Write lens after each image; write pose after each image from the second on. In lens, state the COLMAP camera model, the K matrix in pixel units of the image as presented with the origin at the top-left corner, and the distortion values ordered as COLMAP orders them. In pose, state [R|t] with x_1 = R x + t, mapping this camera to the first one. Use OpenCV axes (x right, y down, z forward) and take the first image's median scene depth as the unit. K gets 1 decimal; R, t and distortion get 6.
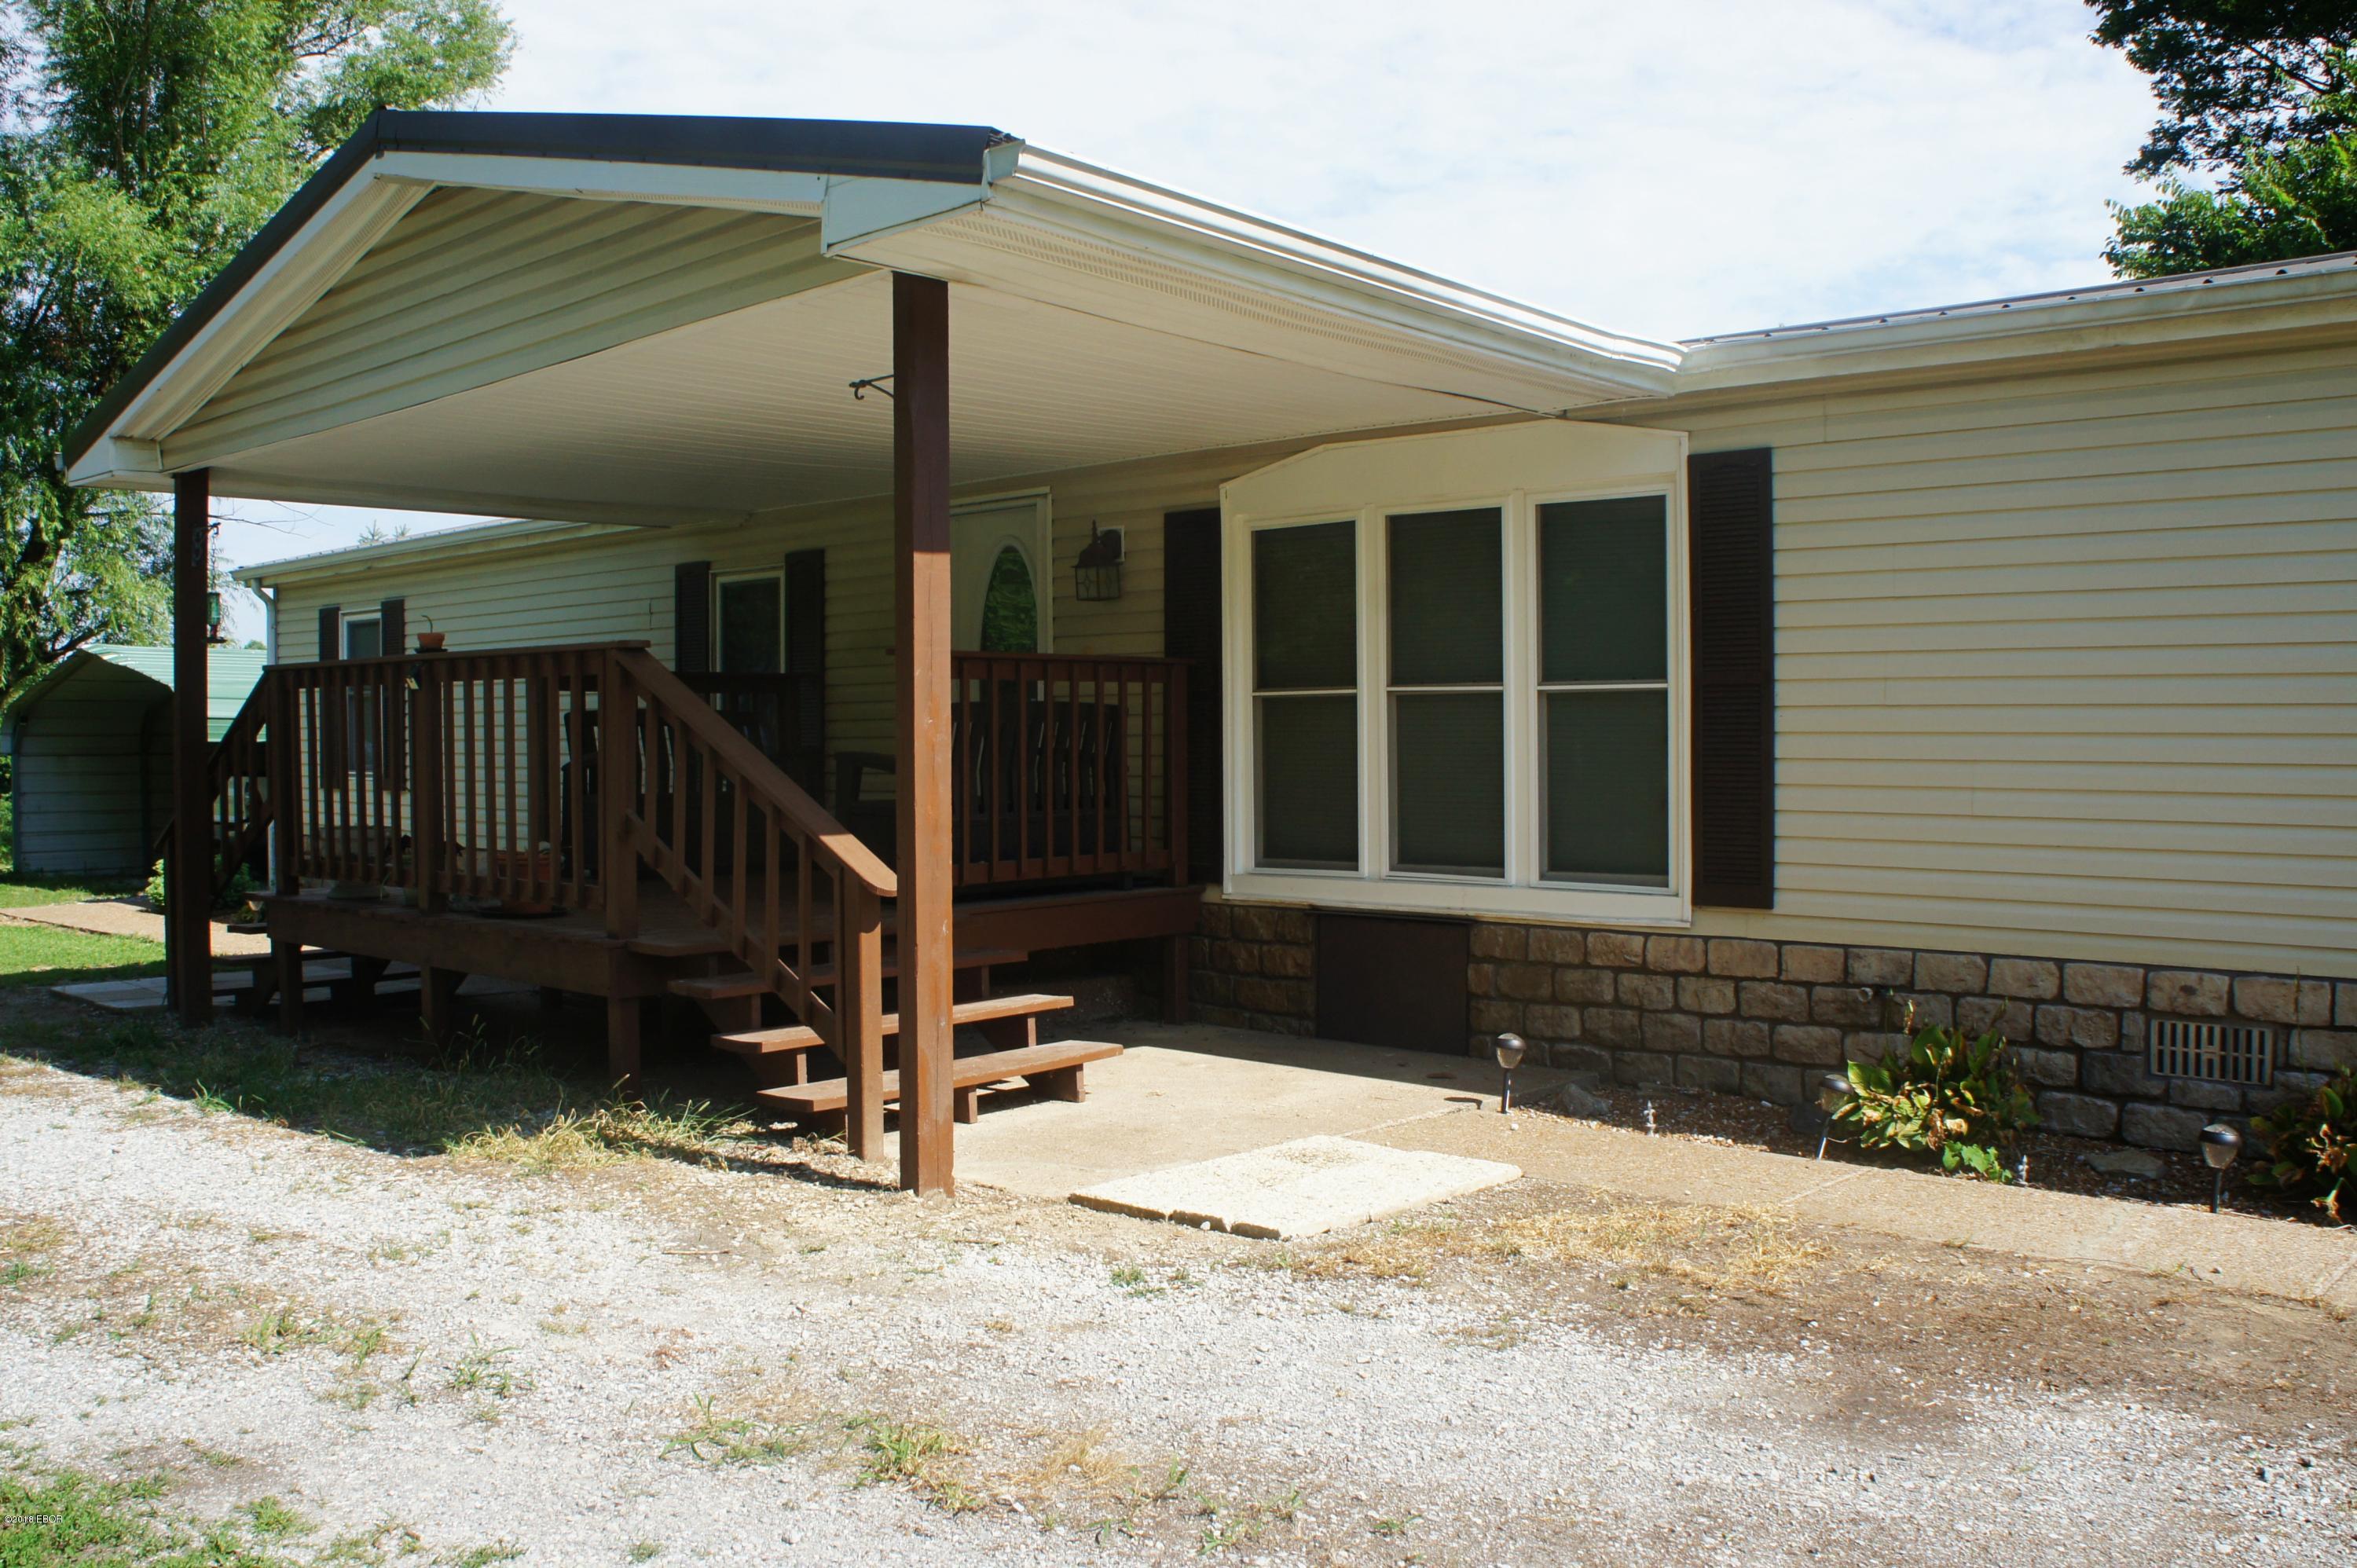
lens RADIAL K [[1952.2, 0, 1178.5], [0, 1952.2, 784.0], [0, 0, 1]] dist [-0.150891, 0.005276]
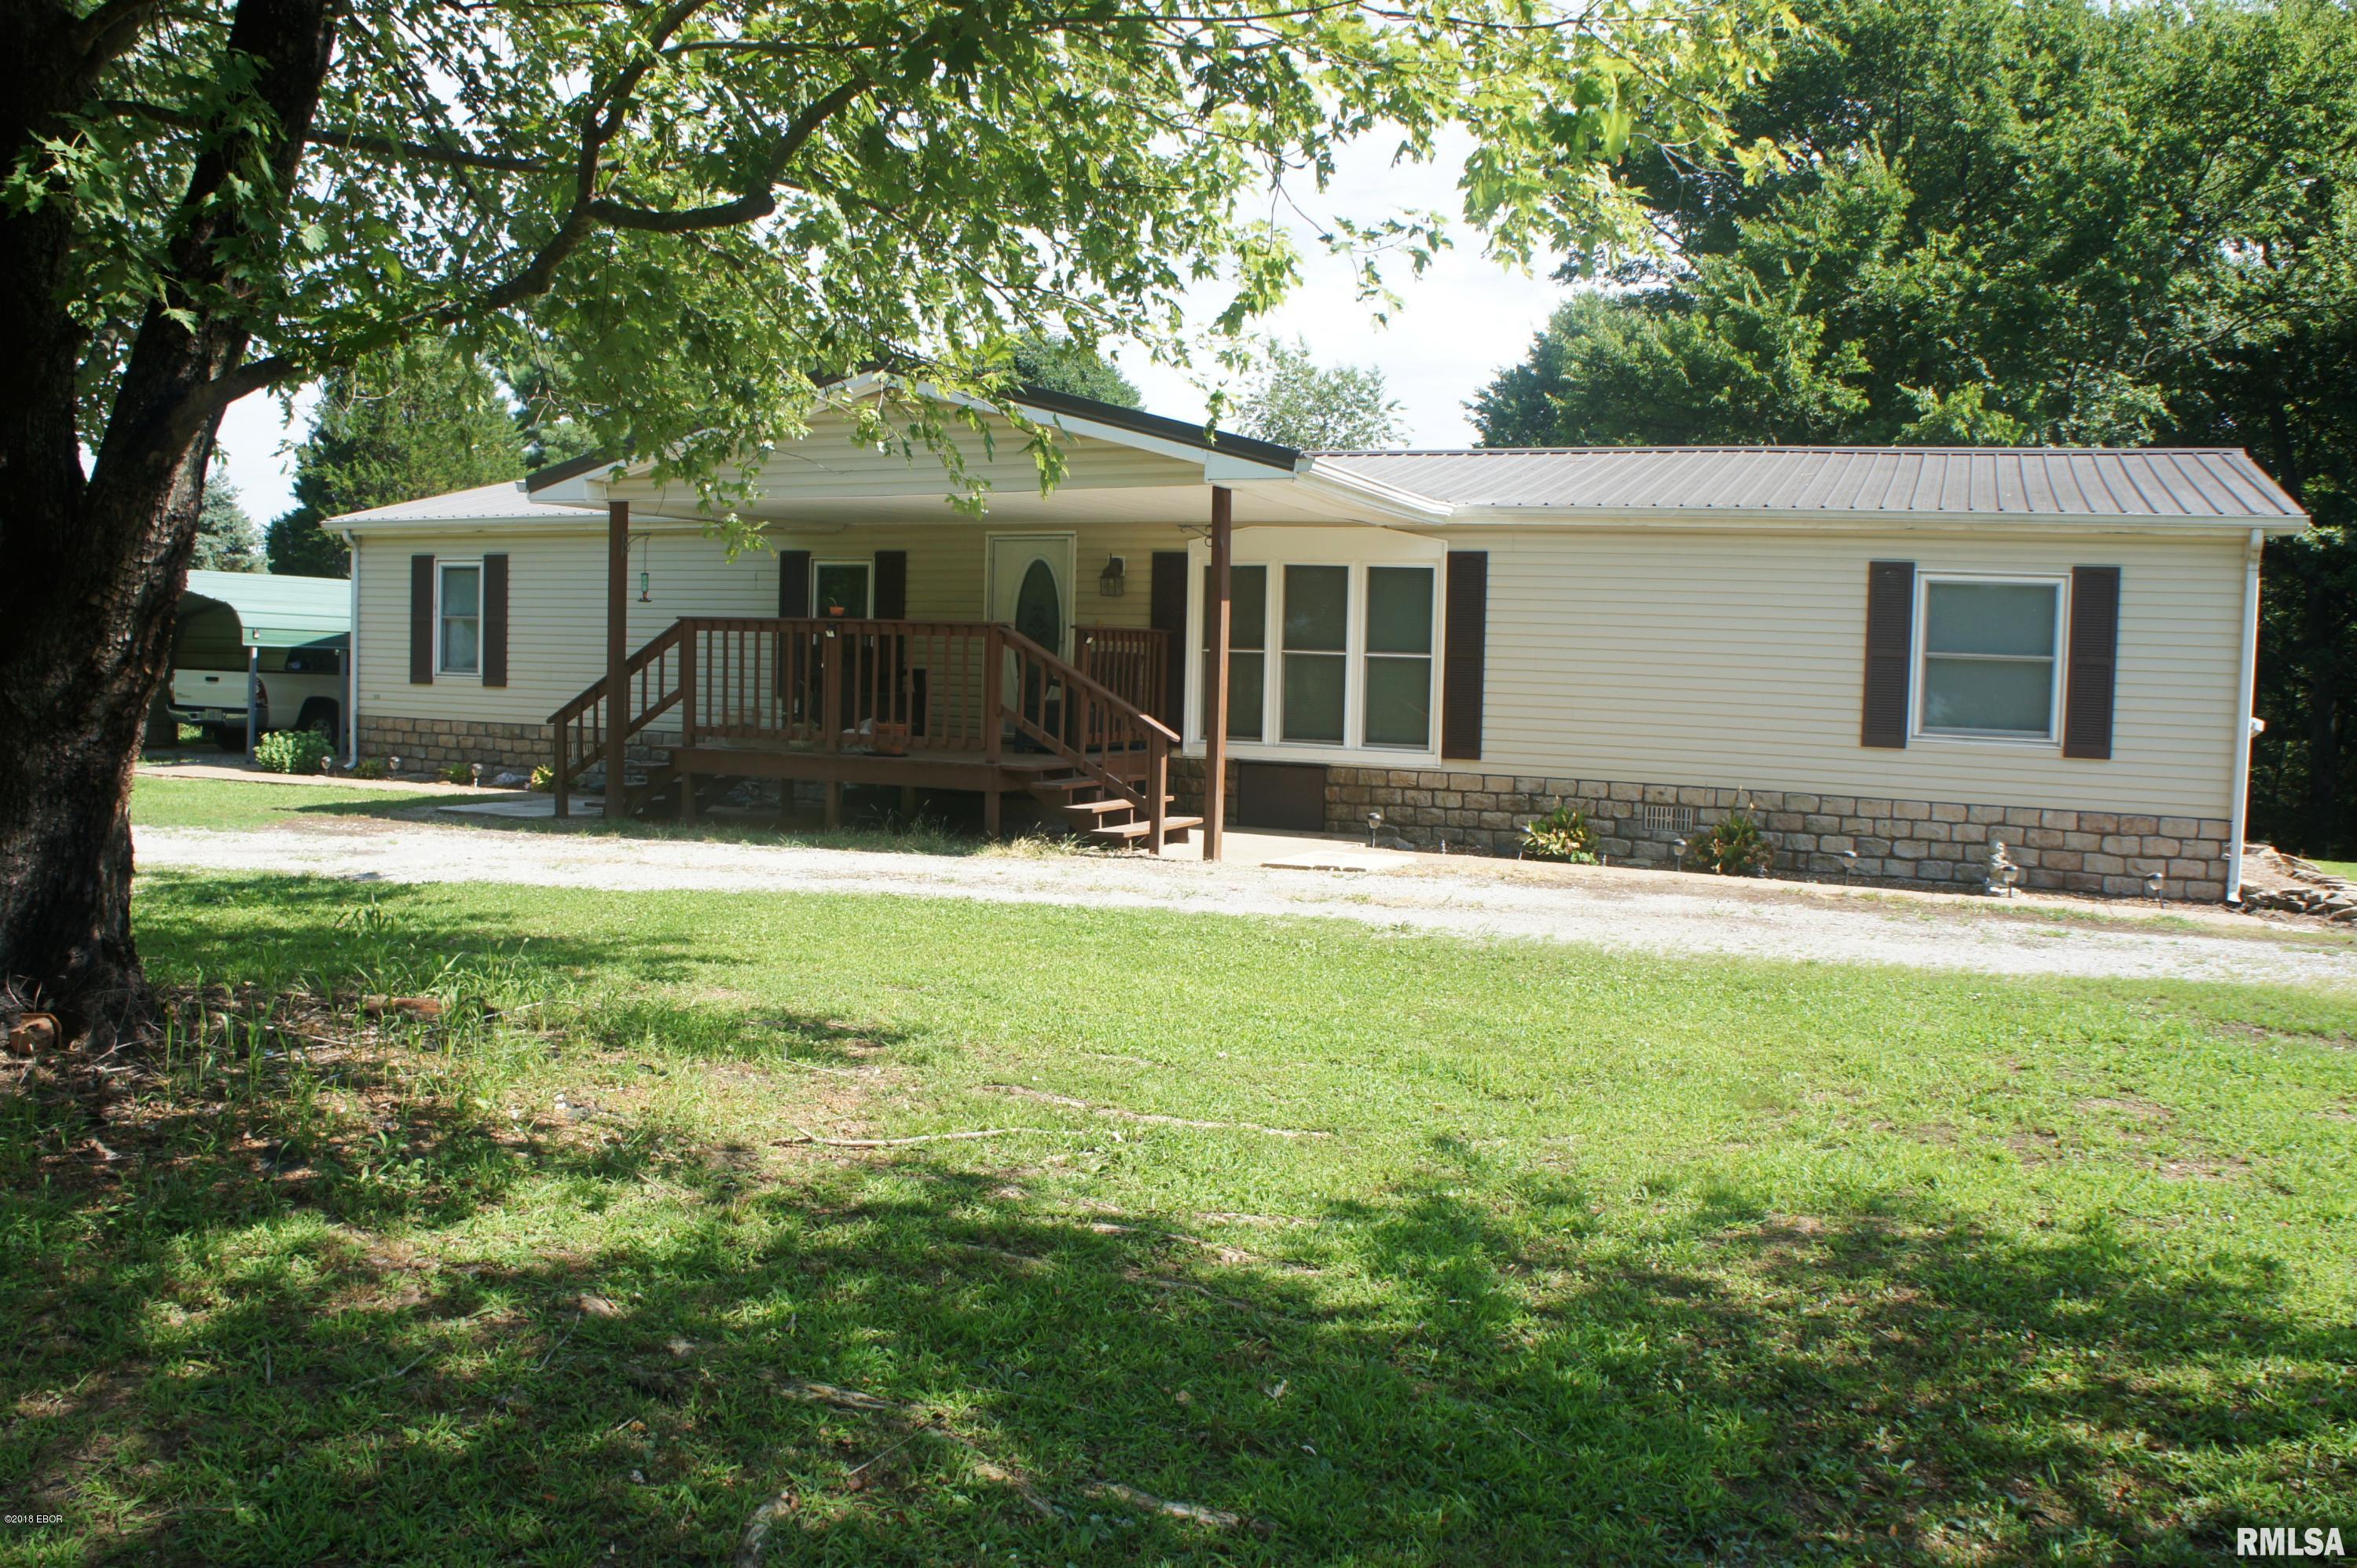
lens RADIAL K [[1845.4, 0, 1174.4], [0, 1845.4, 794.4], [0, 0, 1]] dist [-0.173235, 0.121919]
pose [[0.951888, 0.008956, 0.306314, -0.656299], [-0.025218, 0.998472, 0.049174, 0.009189], [-0.305405, -0.054533, 0.950660, -0.883254]]
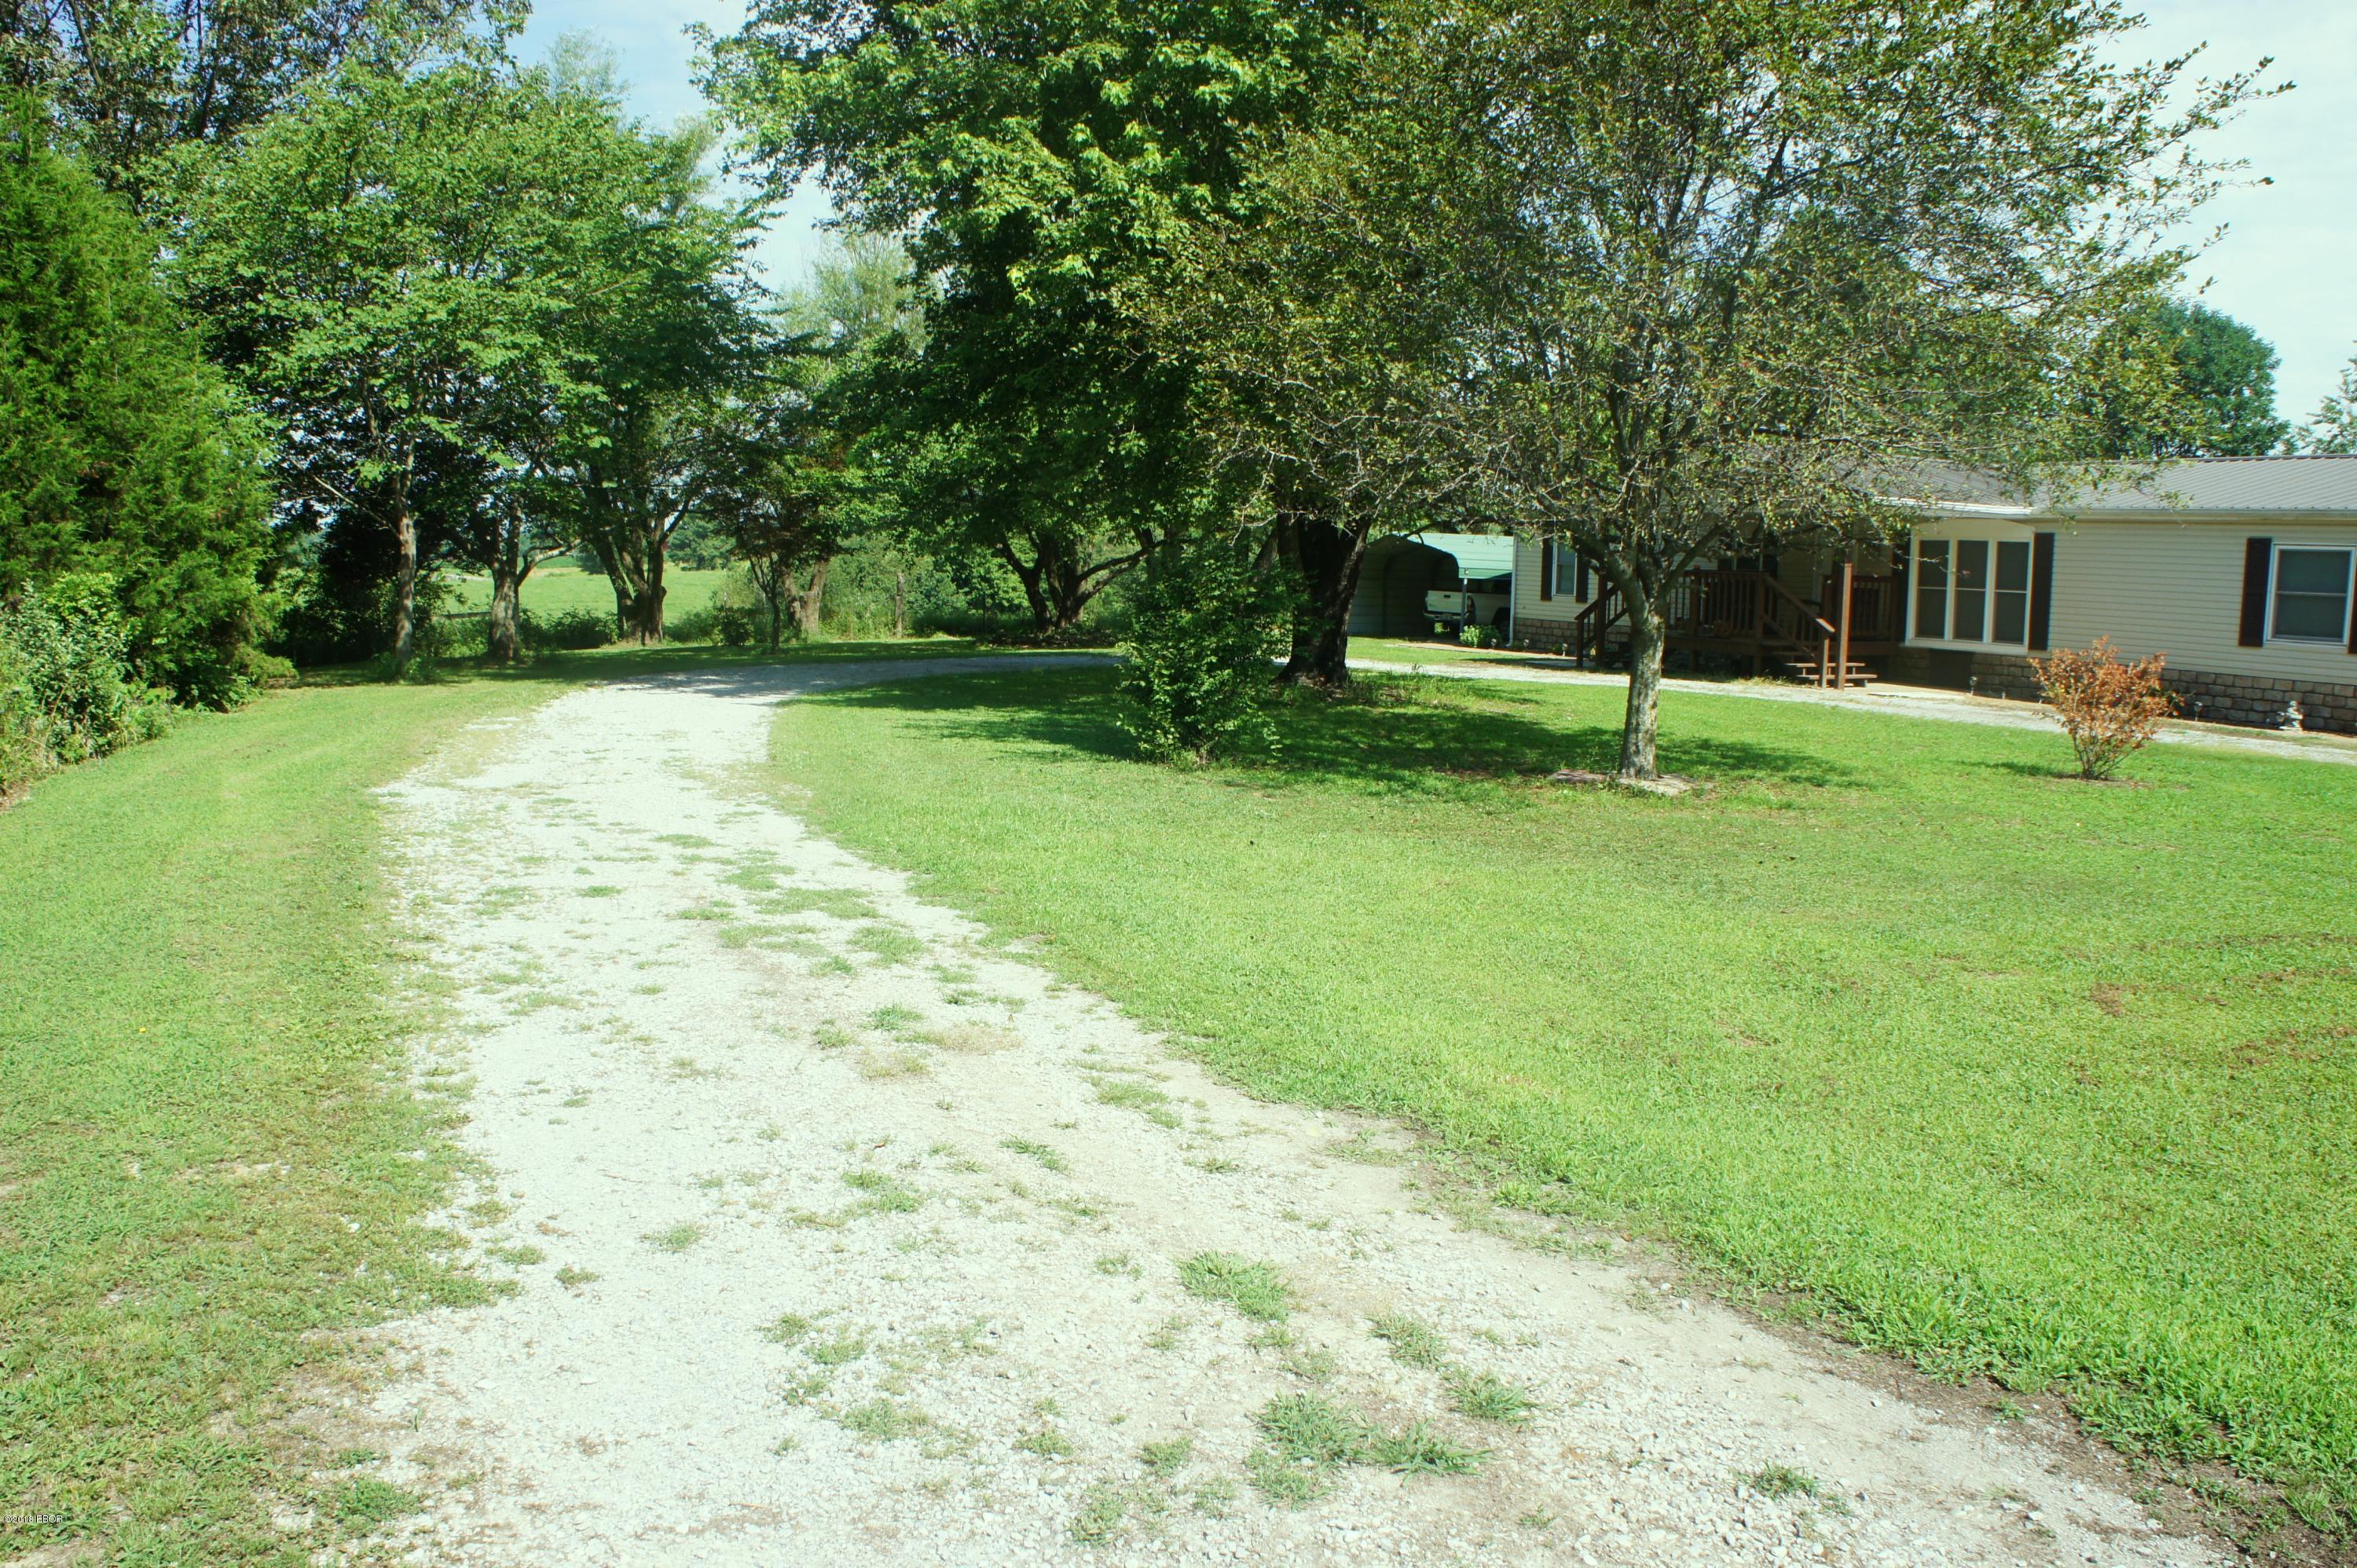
lens RADIAL K [[1845.4, 0, 1174.4], [0, 1845.4, 794.4], [0, 0, 1]] dist [-0.173235, 0.121919]
pose [[0.928859, 0.069032, -0.363944, -0.002963], [-0.030275, 0.993343, 0.111146, 0.005922], [0.369193, -0.092220, 0.924766, -2.975693]]
